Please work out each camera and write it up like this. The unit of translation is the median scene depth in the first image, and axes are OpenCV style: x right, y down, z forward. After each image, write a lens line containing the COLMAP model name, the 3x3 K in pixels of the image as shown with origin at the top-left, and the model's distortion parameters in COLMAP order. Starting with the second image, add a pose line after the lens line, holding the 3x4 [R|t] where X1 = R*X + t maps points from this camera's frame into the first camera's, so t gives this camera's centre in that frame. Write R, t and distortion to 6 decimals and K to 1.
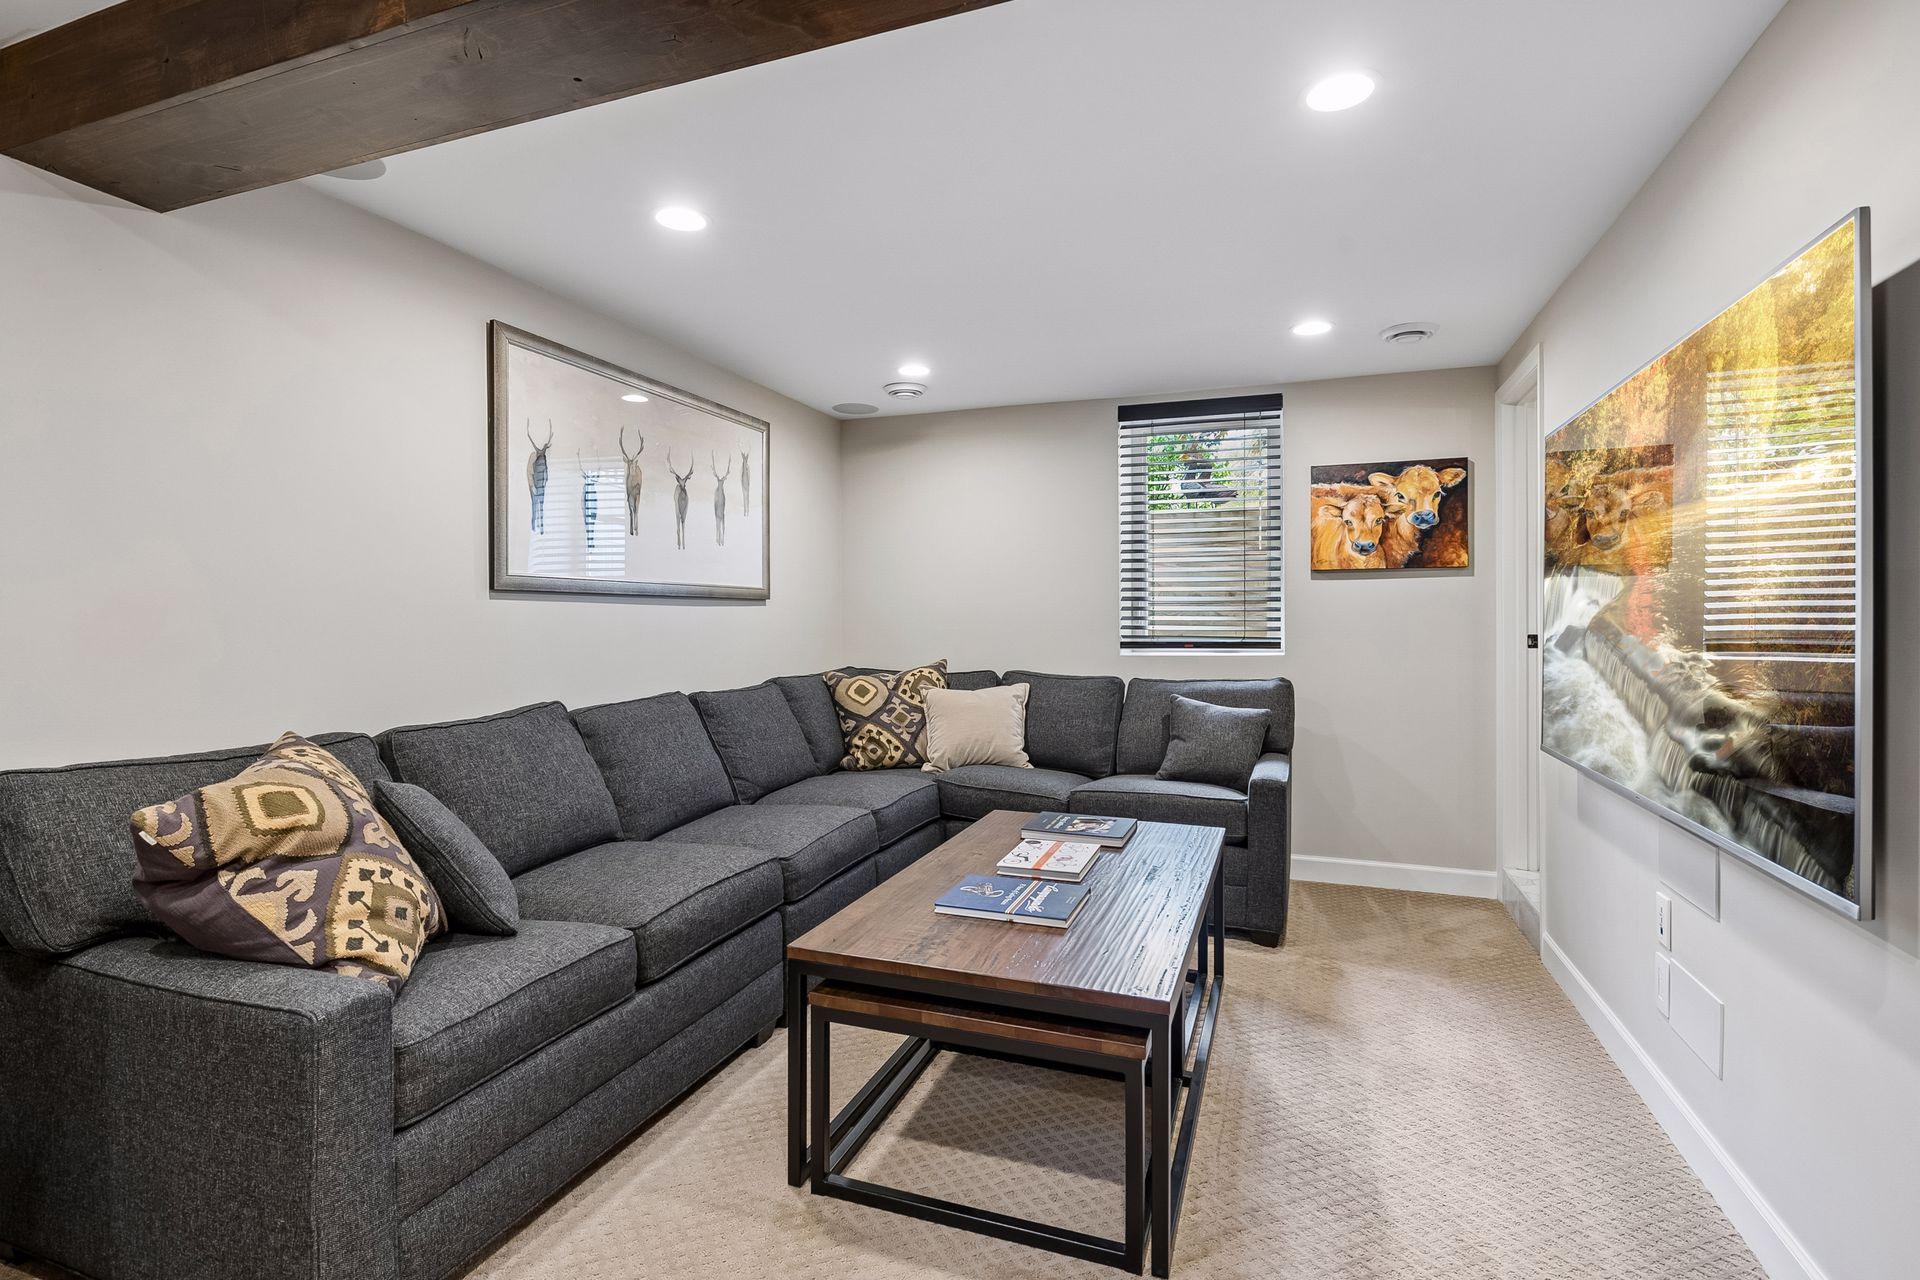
lens RADIAL K [[879.5, 0, 951.0], [0, 879.5, 624.3], [0, 0, 1]] dist [-0.000098, -0.001142]
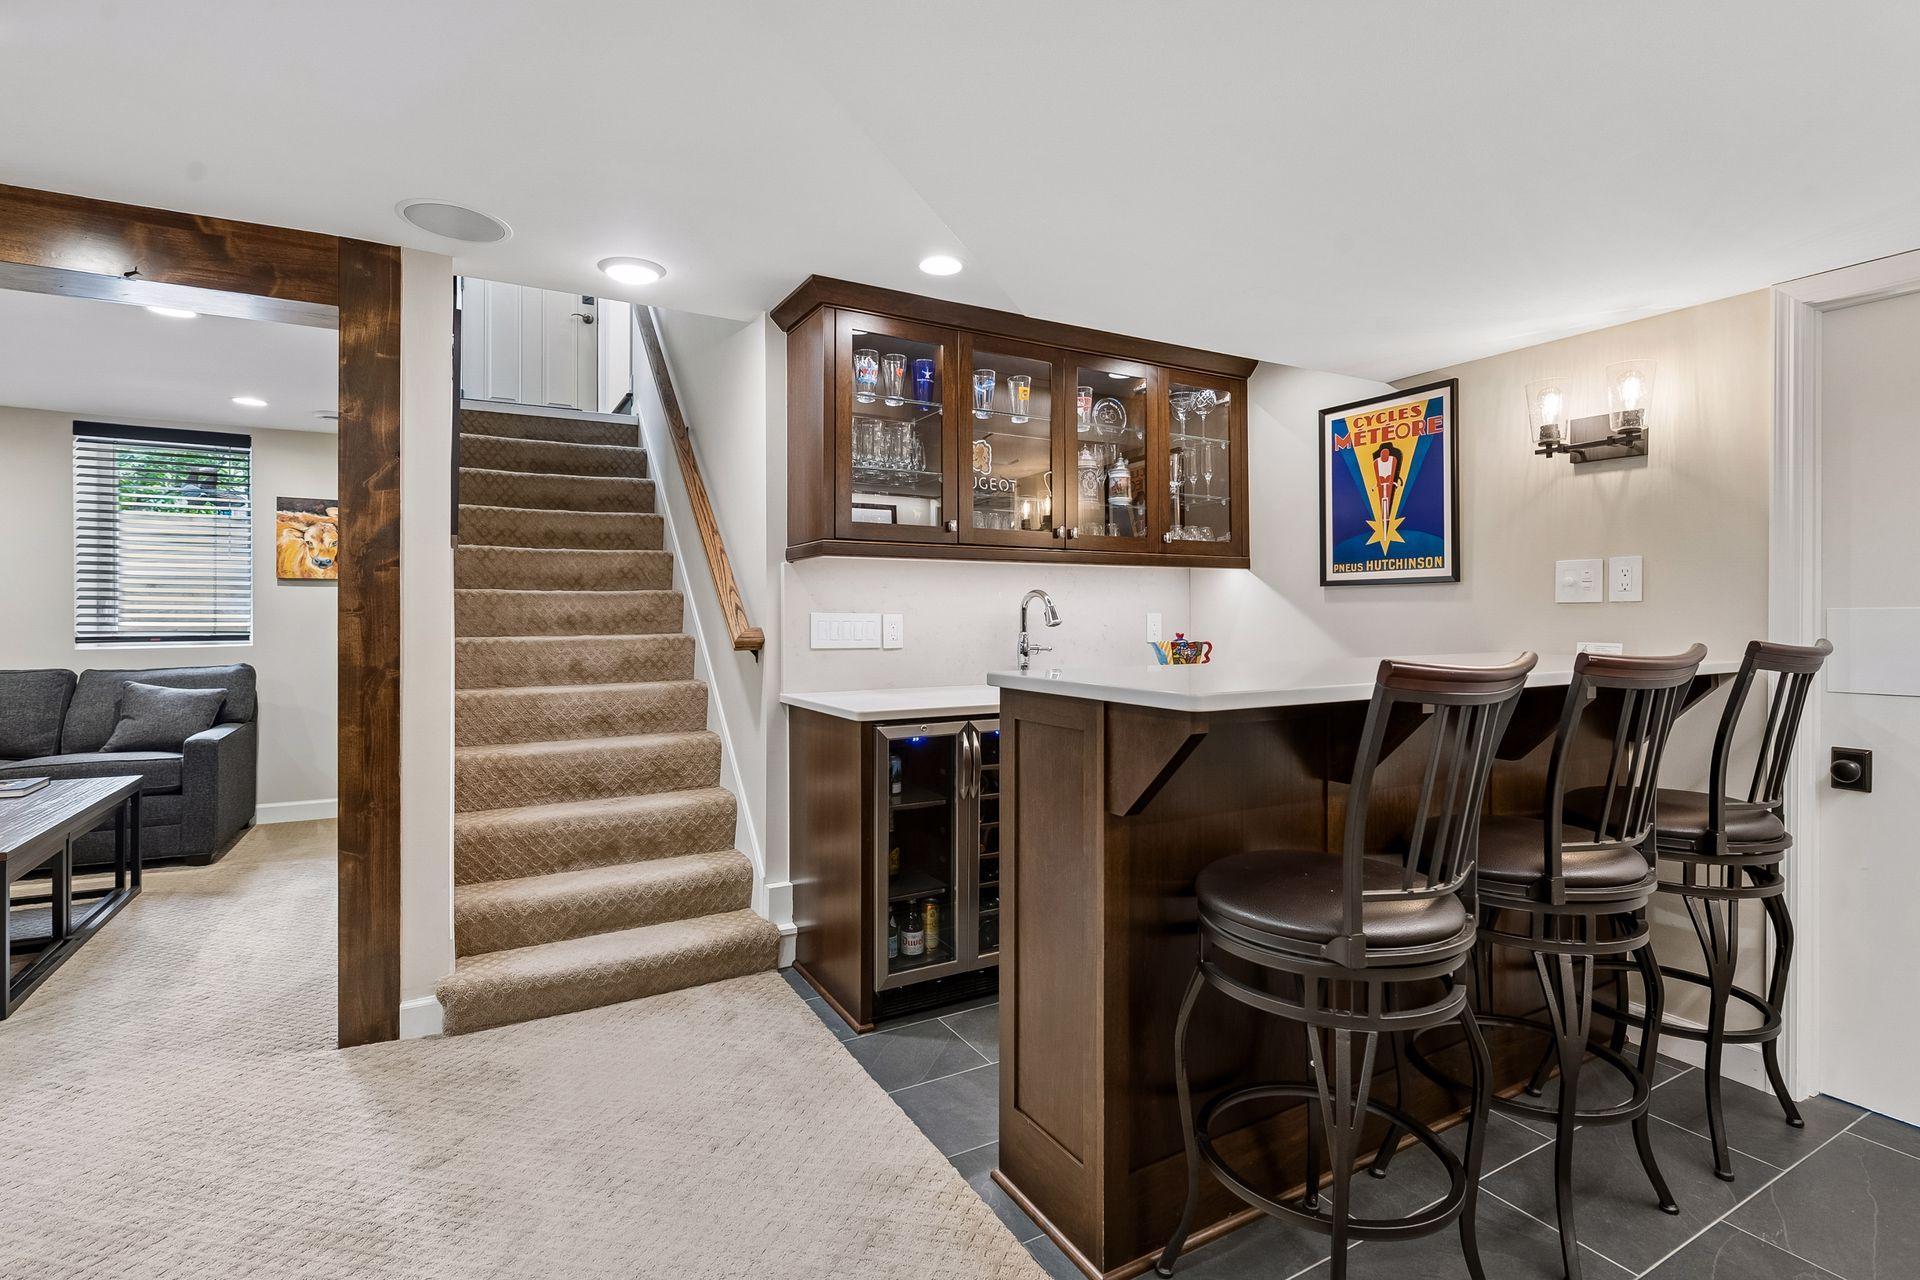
lens RADIAL K [[930.2, 0, 966.8], [0, 930.2, 612.5], [0, 0, 1]] dist [0.004025, -0.000919]
pose [[0.650165, 0.004389, 0.759780, 0.035920], [0.000210, 0.999982, -0.005957, -0.003982], [-0.759793, 0.004033, 0.650152, -0.638922]]
